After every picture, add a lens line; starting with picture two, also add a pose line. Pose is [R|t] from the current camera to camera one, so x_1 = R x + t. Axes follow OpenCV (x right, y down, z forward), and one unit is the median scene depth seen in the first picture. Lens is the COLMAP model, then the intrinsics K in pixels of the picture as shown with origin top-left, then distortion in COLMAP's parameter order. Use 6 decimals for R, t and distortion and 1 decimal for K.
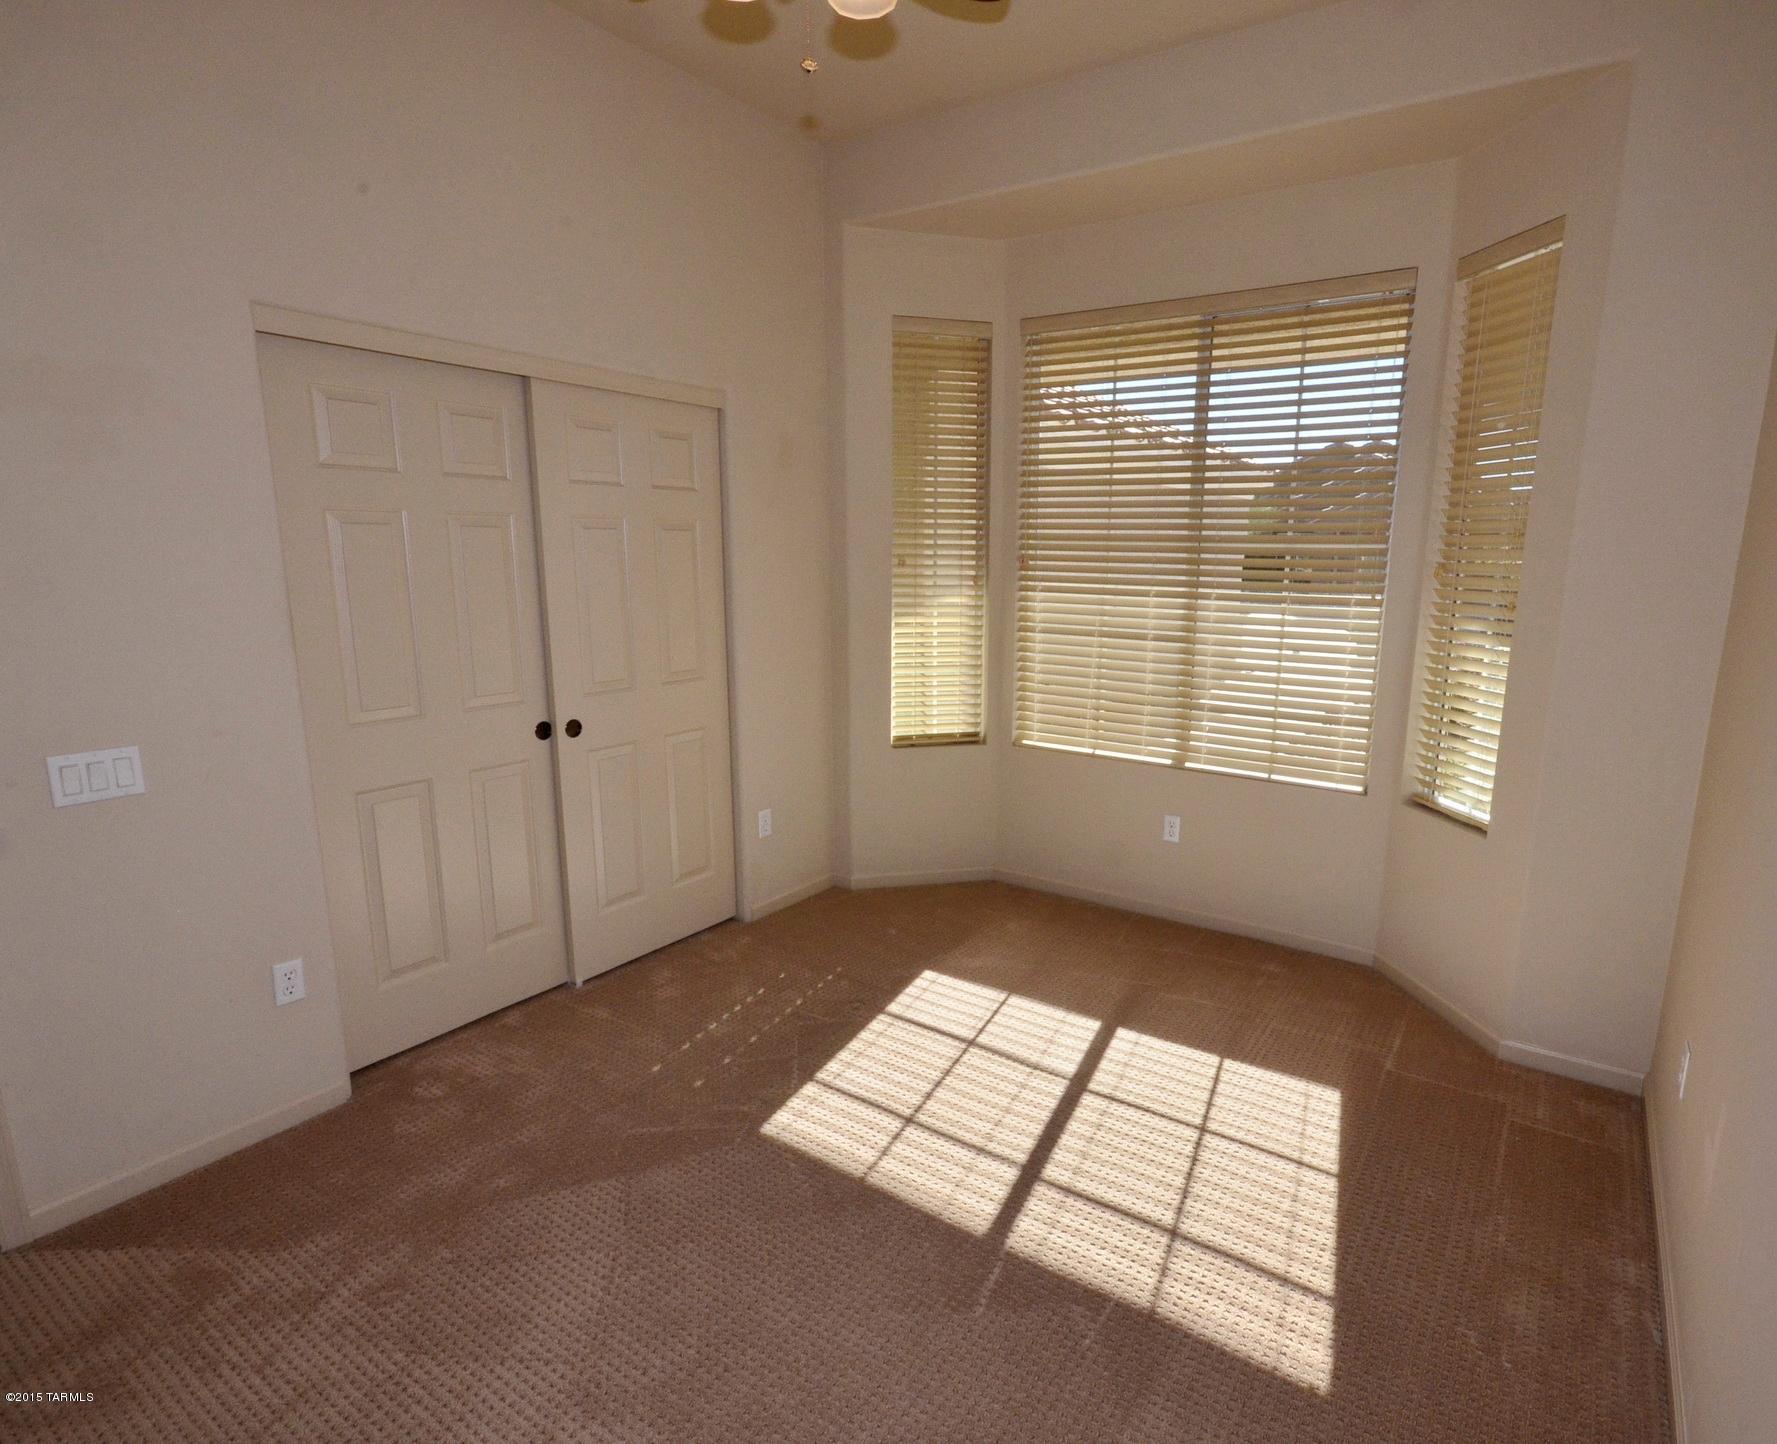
lens RADIAL K [[914.8, 0, 890.4], [0, 914.8, 715.4], [0, 0, 1]] dist [-0.004868, 0.000966]
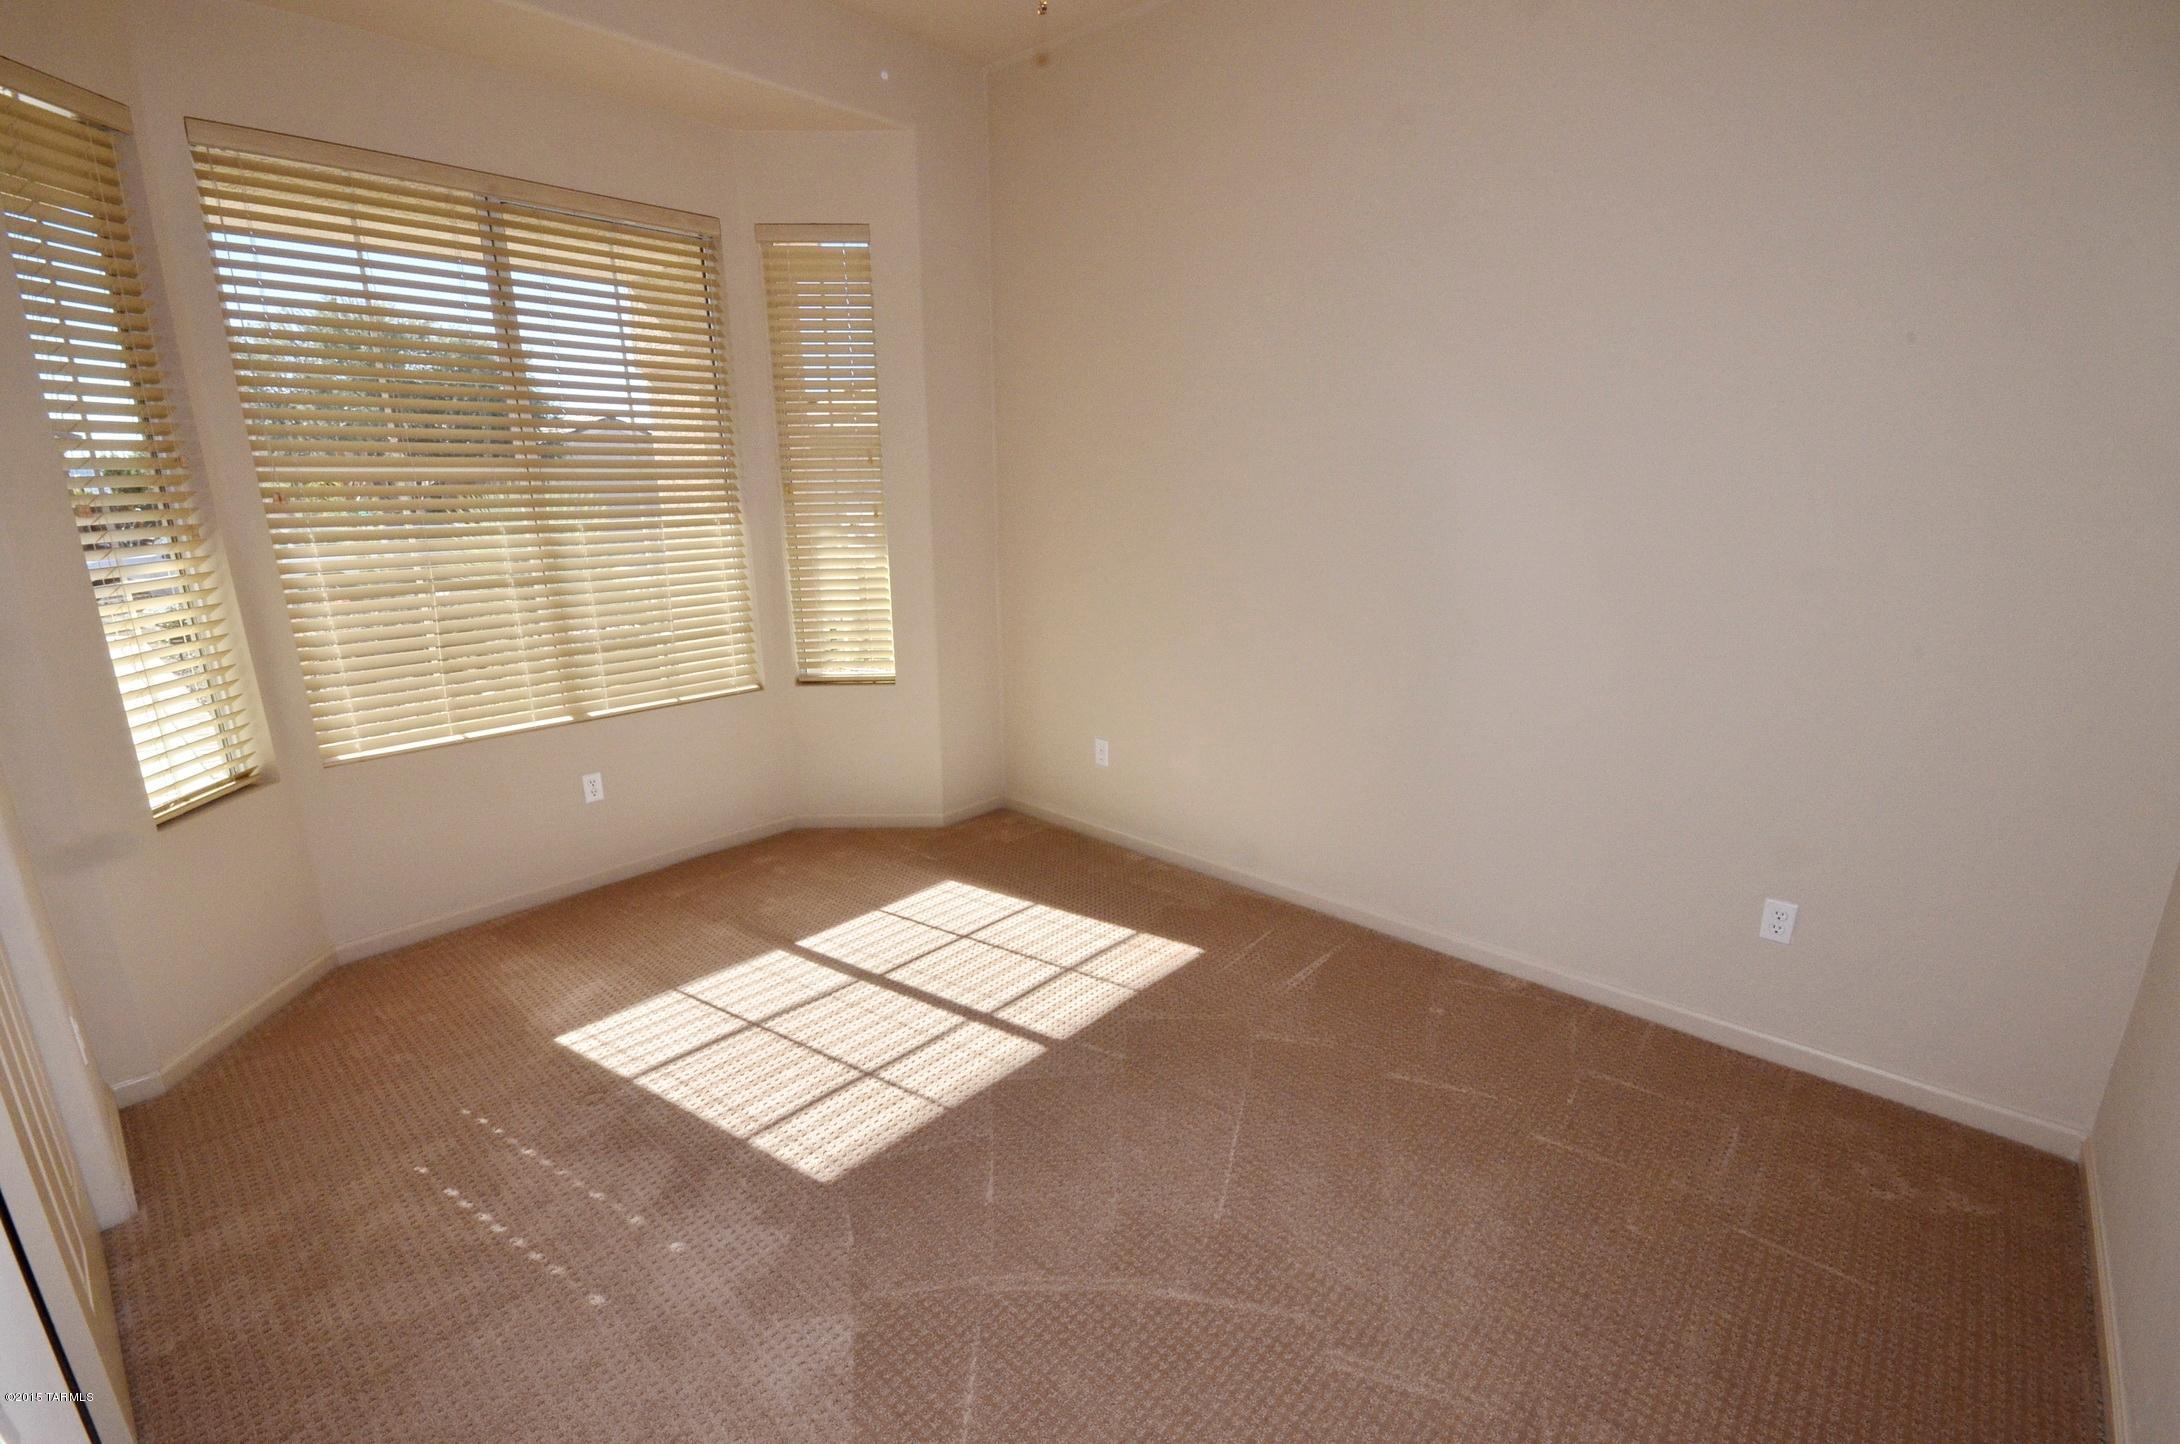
lens RADIAL K [[950.4, 0, 1092.4], [0, 950.4, 732.1], [0, 0, 1]] dist [-0.004684, -0.000967]
pose [[0.156670, -0.271718, 0.949539, -0.712860], [0.184431, 0.952549, 0.242149, -0.094857], [-0.970278, 0.137187, 0.199349, 0.455167]]
